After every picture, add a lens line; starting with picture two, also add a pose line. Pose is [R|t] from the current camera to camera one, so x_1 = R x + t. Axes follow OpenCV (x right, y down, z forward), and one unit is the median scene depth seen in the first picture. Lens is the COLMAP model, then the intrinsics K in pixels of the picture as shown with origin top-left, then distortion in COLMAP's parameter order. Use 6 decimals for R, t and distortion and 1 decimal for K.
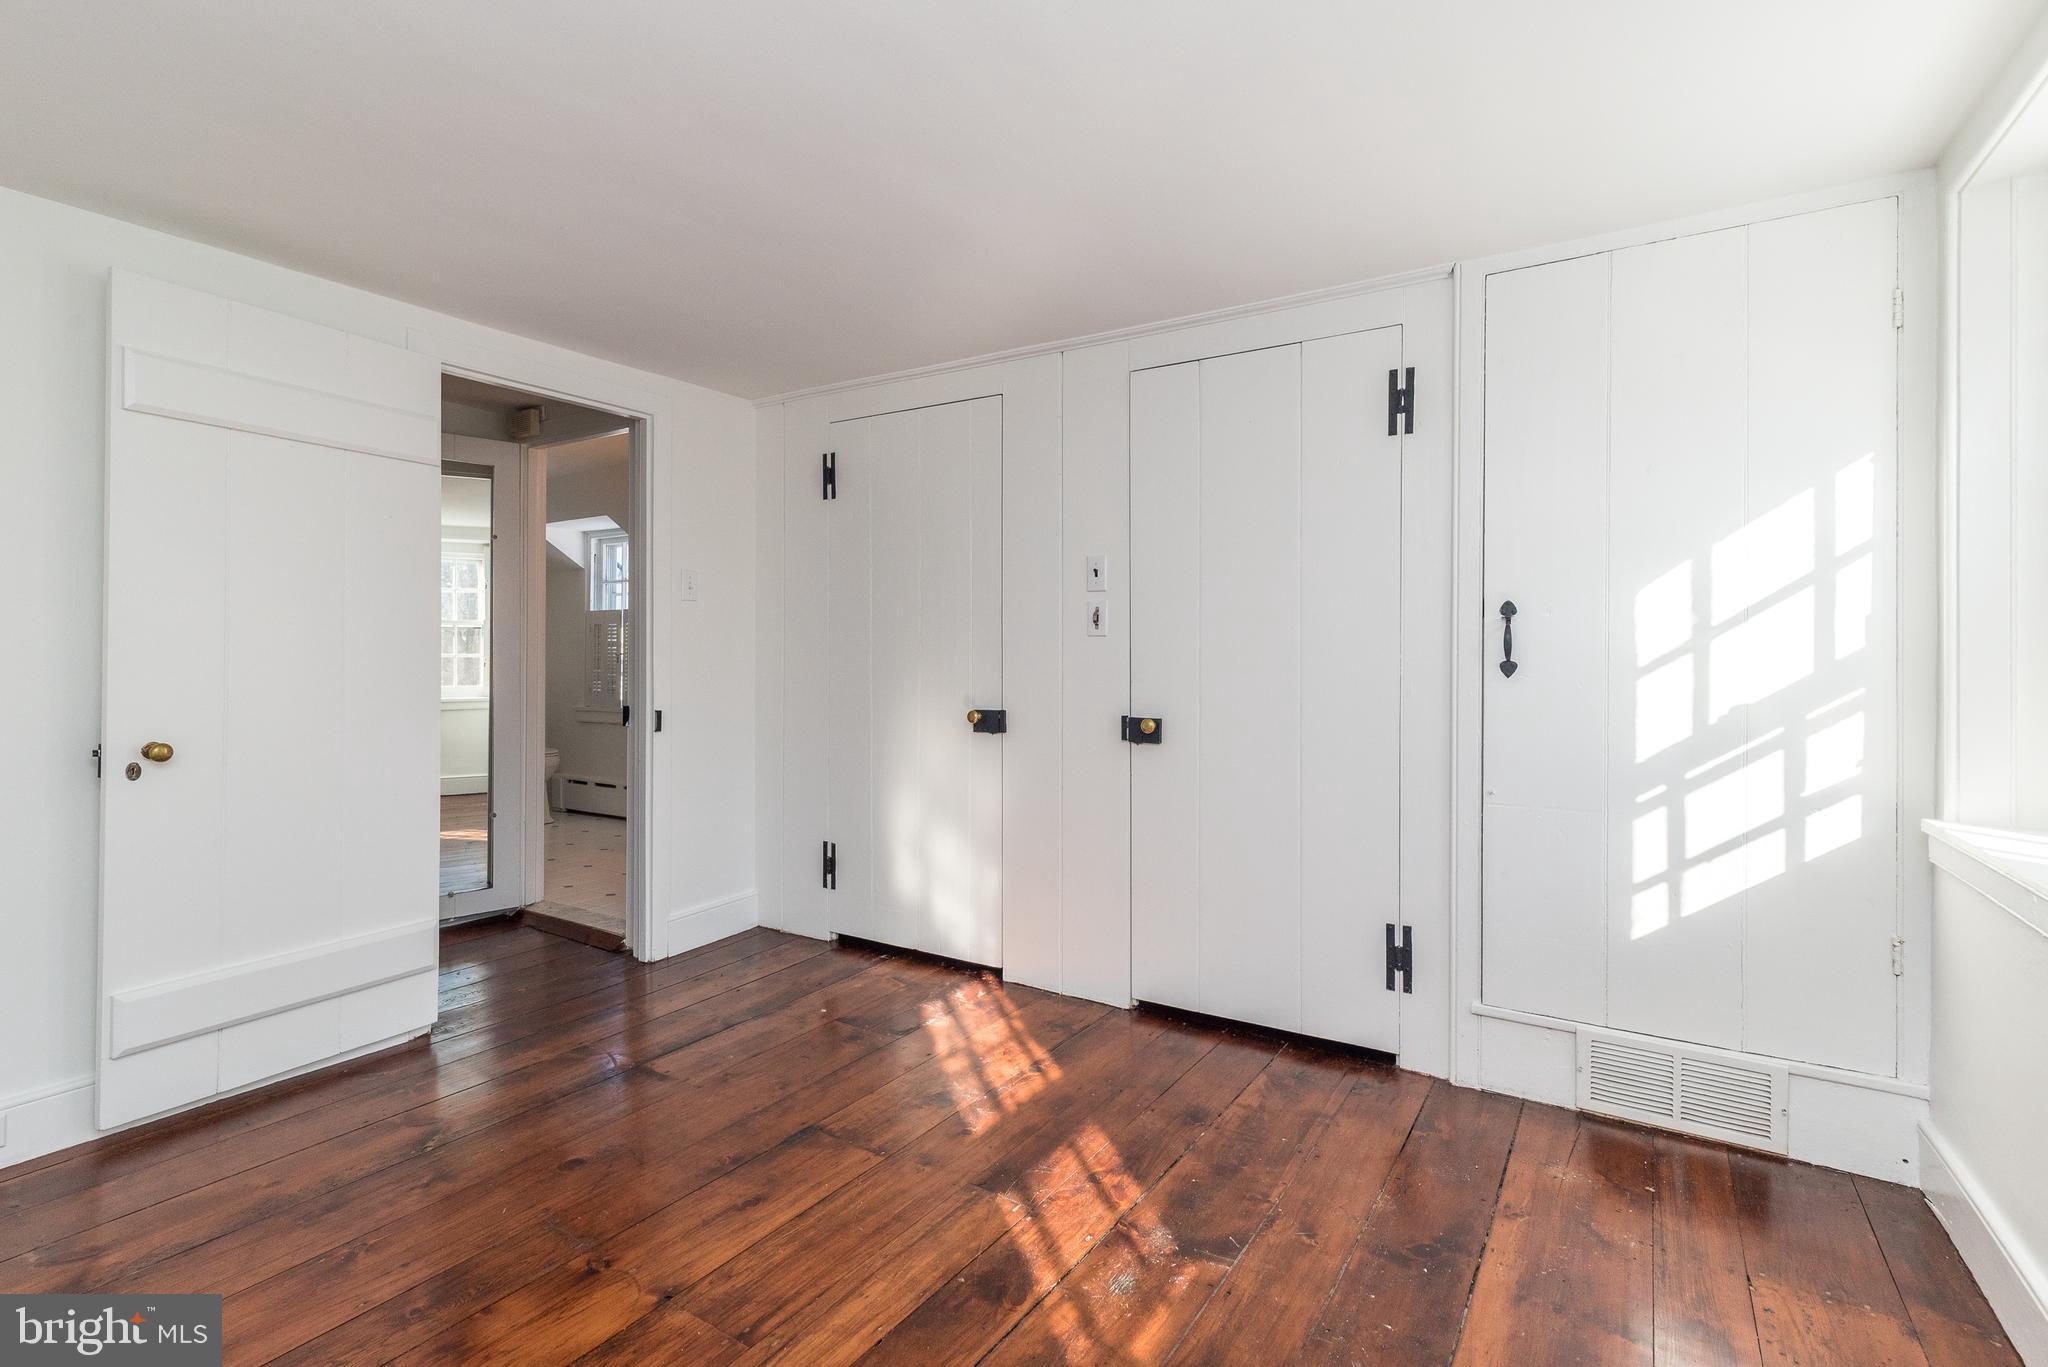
lens RADIAL K [[965.6, 0, 1015.3], [0, 965.6, 668.6], [0, 0, 1]] dist [0.020552, -0.000208]
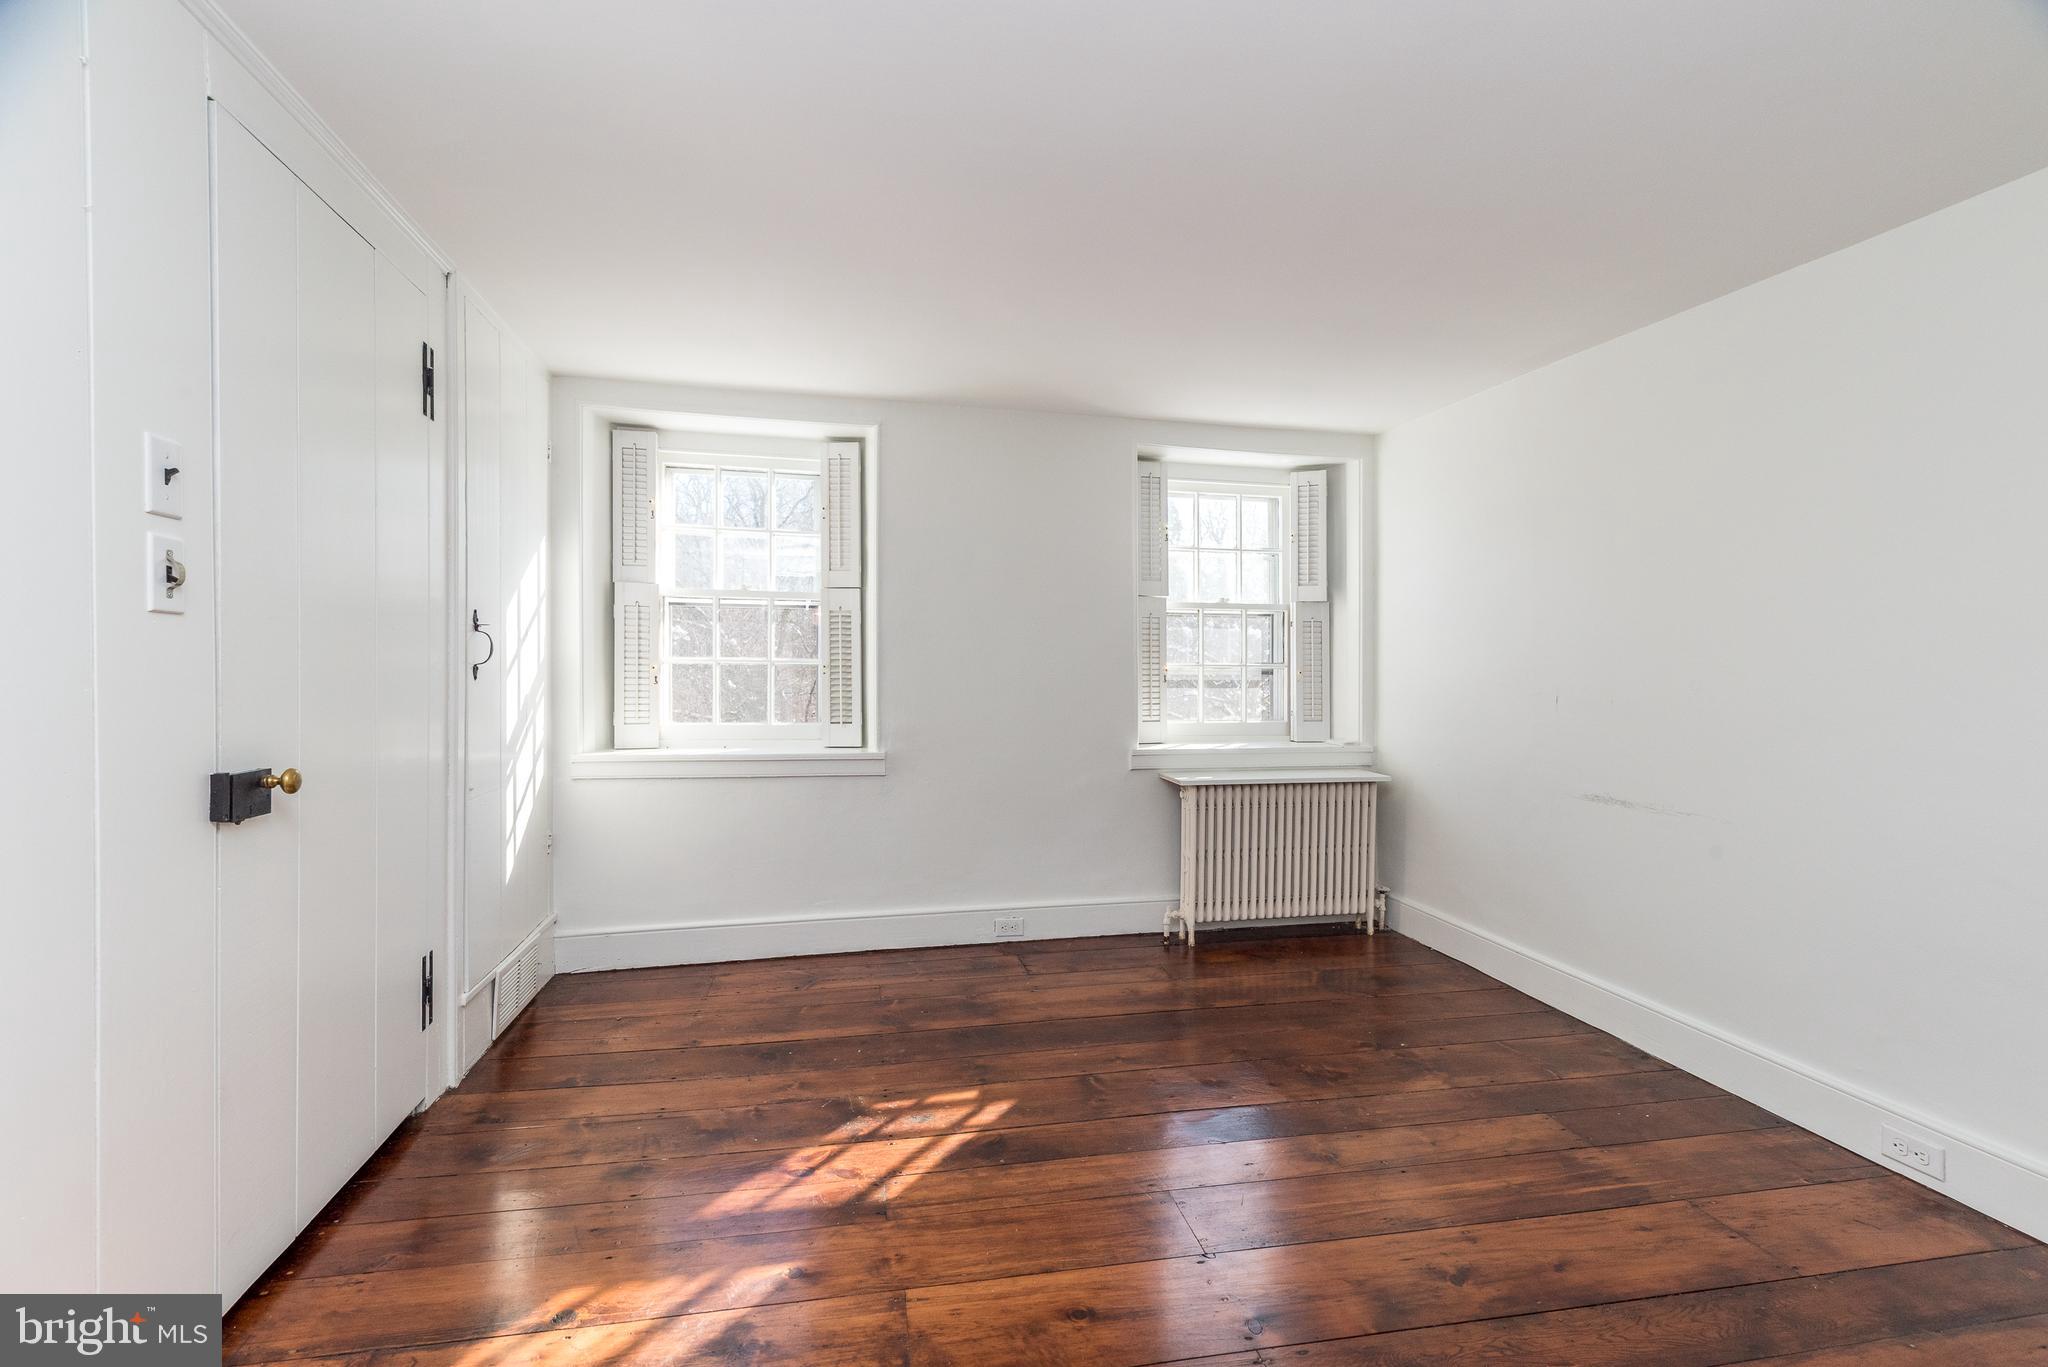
lens RADIAL K [[899.4, 0, 1014.8], [0, 899.4, 679.5], [0, 0, 1]] dist [0.003717, 0.001855]
pose [[-0.690855, -0.015639, 0.722824, -0.795431], [0.000774, 0.999749, 0.022371, -0.018436], [-0.722993, 0.016015, -0.690670, 1.579062]]
